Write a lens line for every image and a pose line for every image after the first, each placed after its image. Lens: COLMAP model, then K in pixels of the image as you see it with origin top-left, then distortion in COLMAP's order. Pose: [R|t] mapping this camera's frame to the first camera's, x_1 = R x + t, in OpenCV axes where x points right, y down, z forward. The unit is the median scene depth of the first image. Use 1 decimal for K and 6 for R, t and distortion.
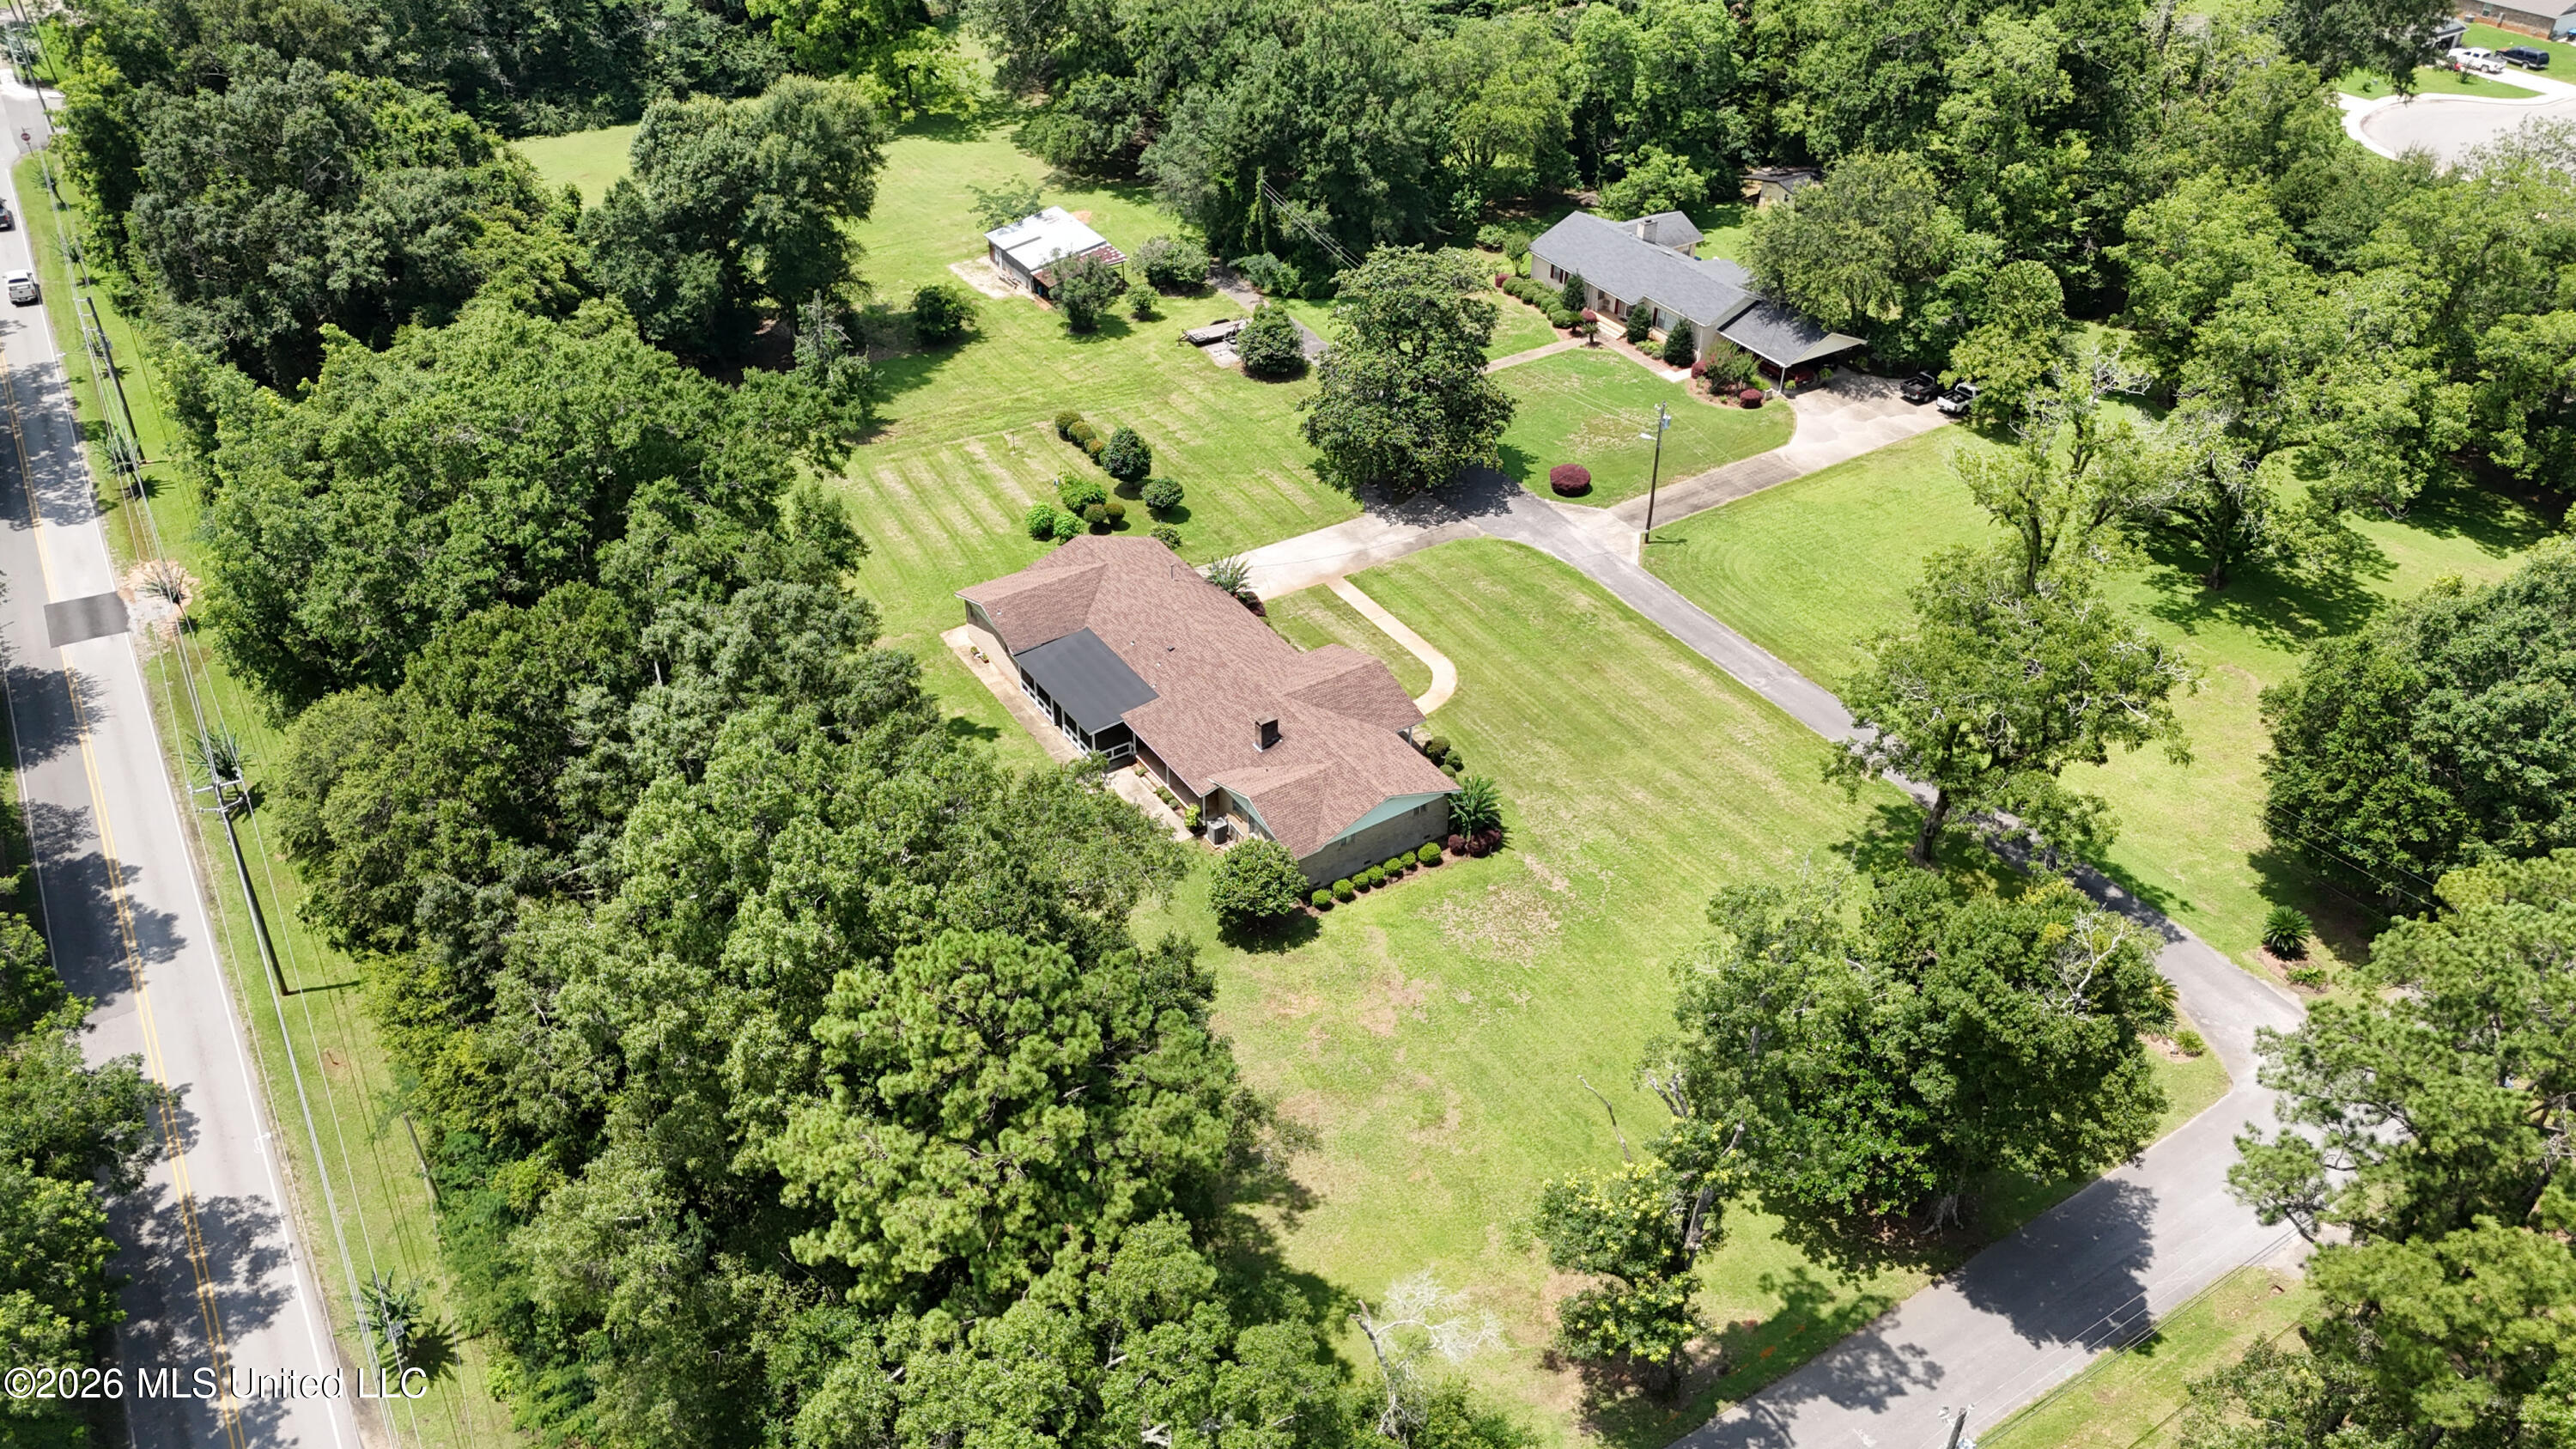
lens RADIAL K [[1887.9, 0, 1288.0], [0, 1887.9, 724.5], [0, 0, 1]] dist [0.072760, -0.063459]
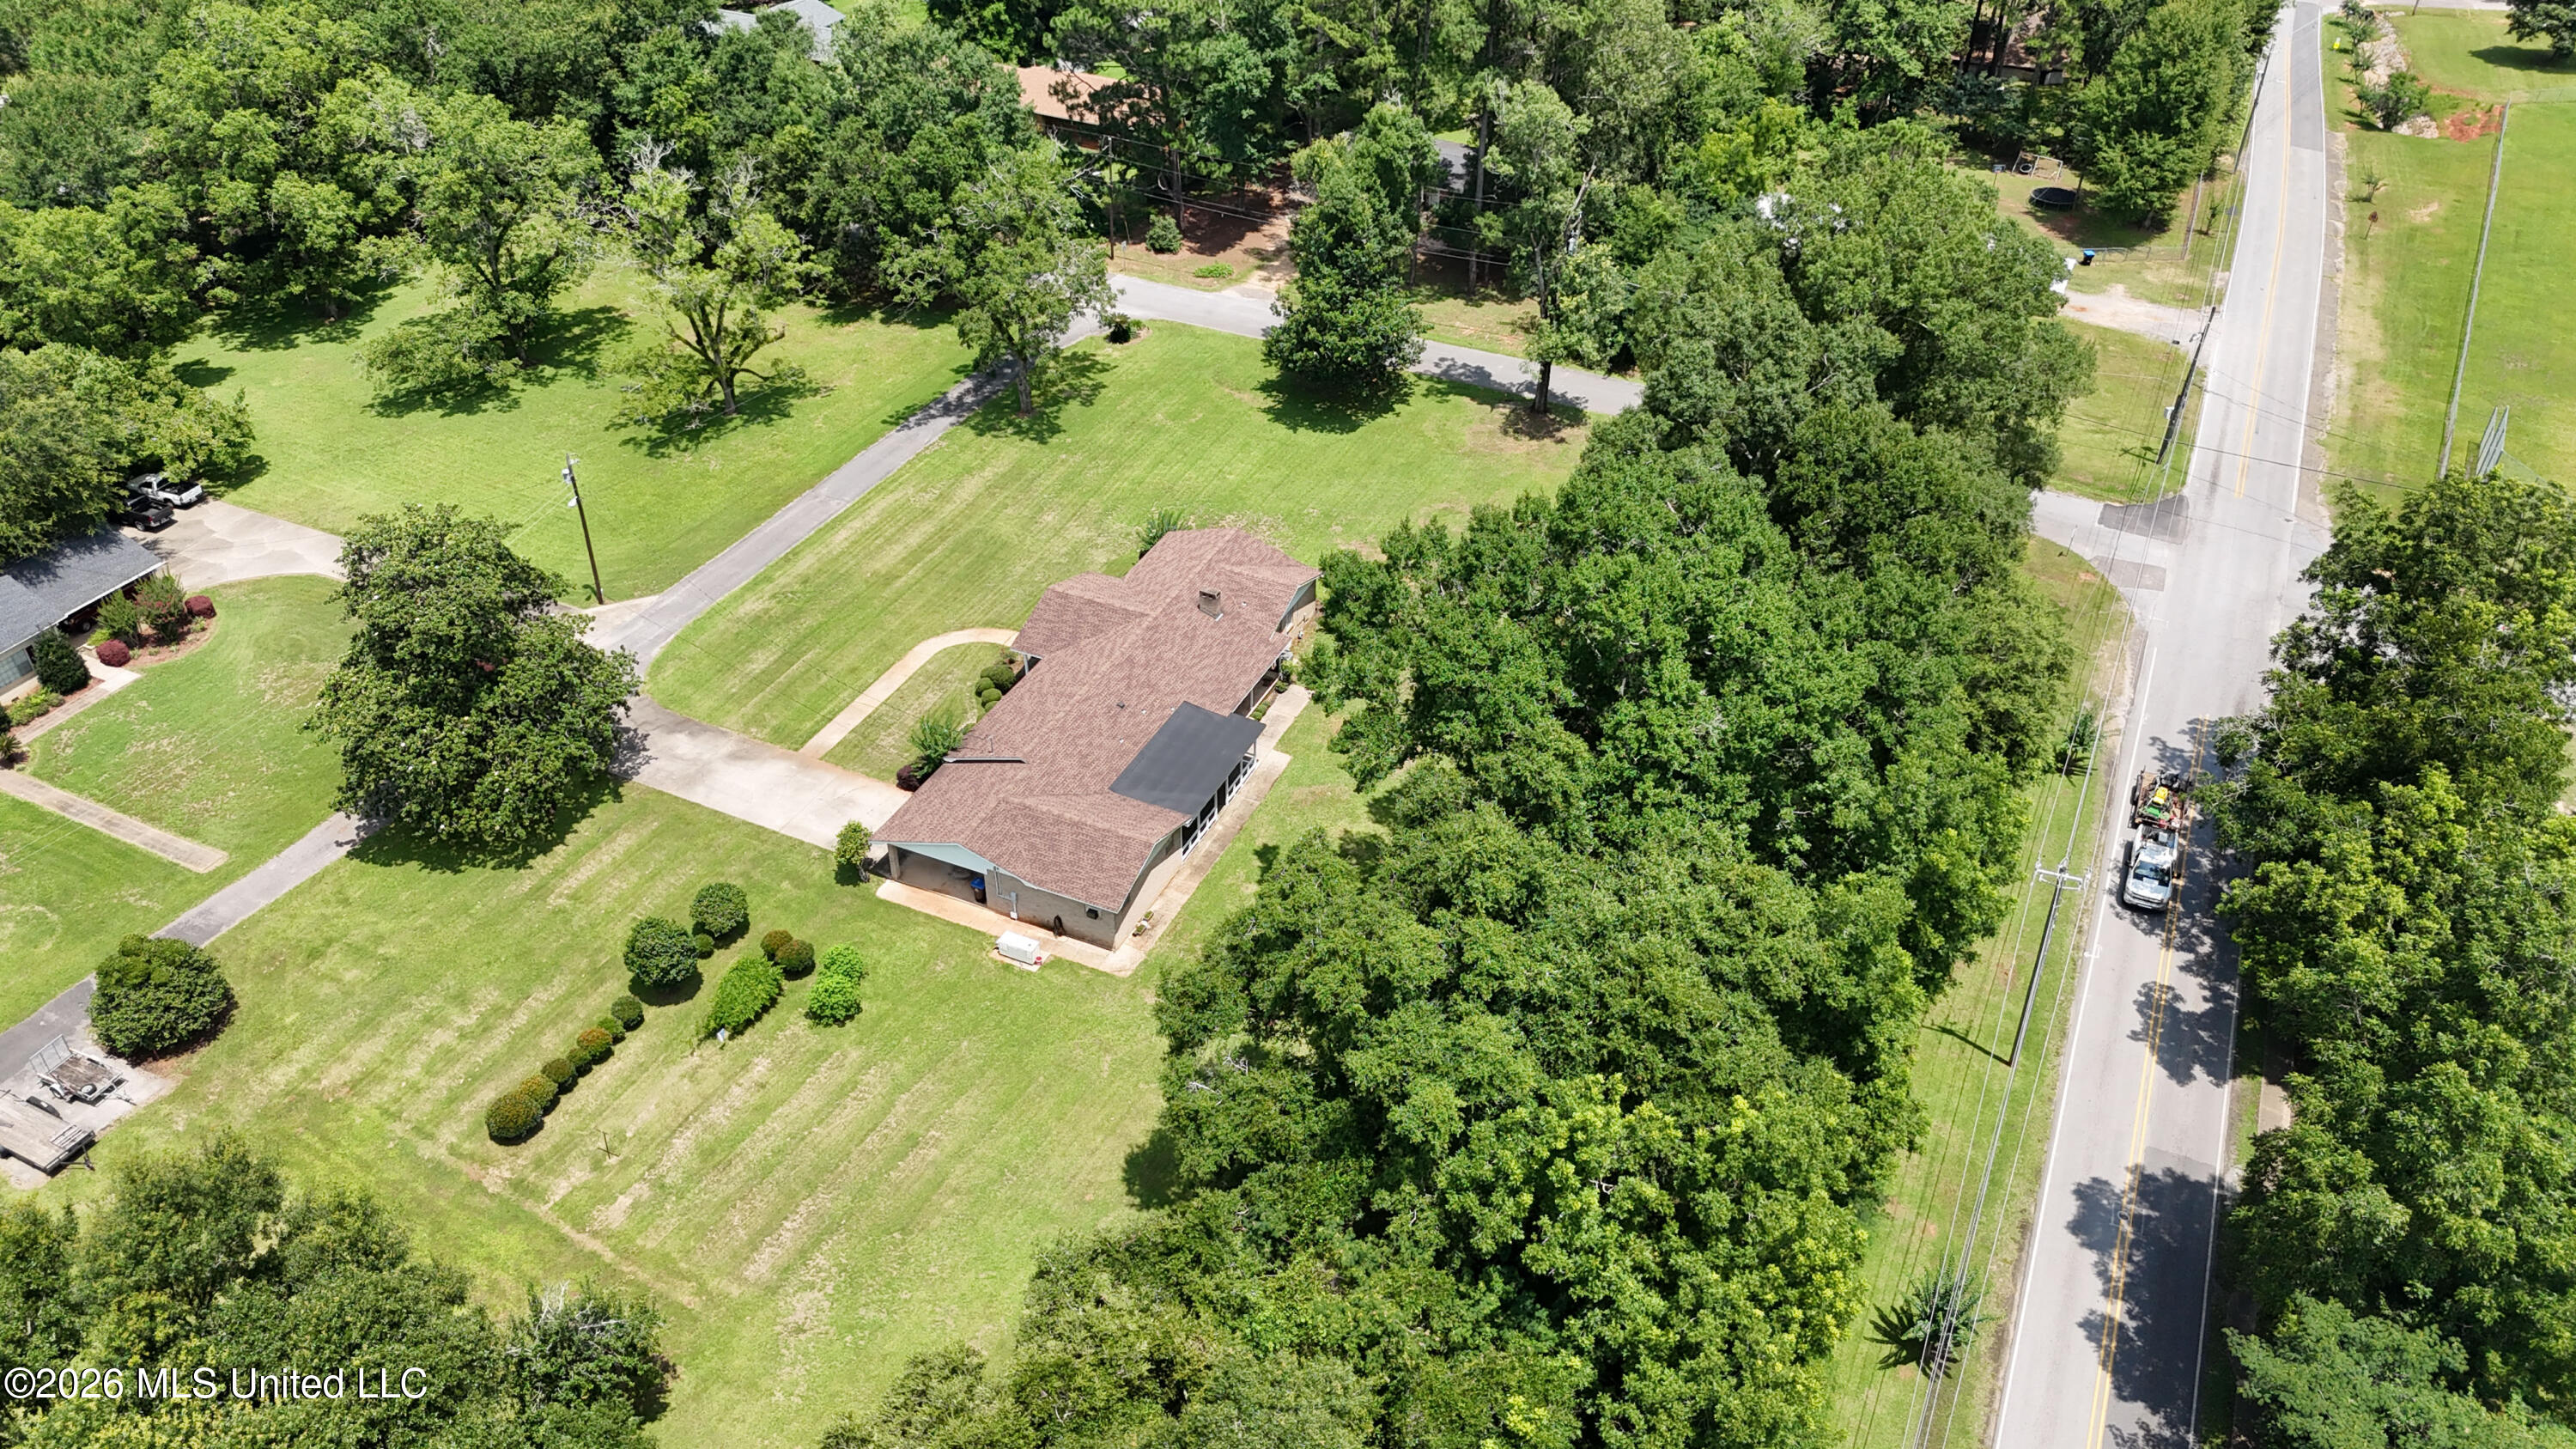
lens RADIAL K [[1887.9, 0, 1288.0], [0, 1887.9, 724.5], [0, 0, 1]] dist [0.072760, -0.063459]
pose [[-0.532337, -0.510541, 0.675251, -0.636350], [0.487205, 0.467542, 0.737588, -0.585419], [-0.692278, 0.721631, -0.000152, 0.809127]]
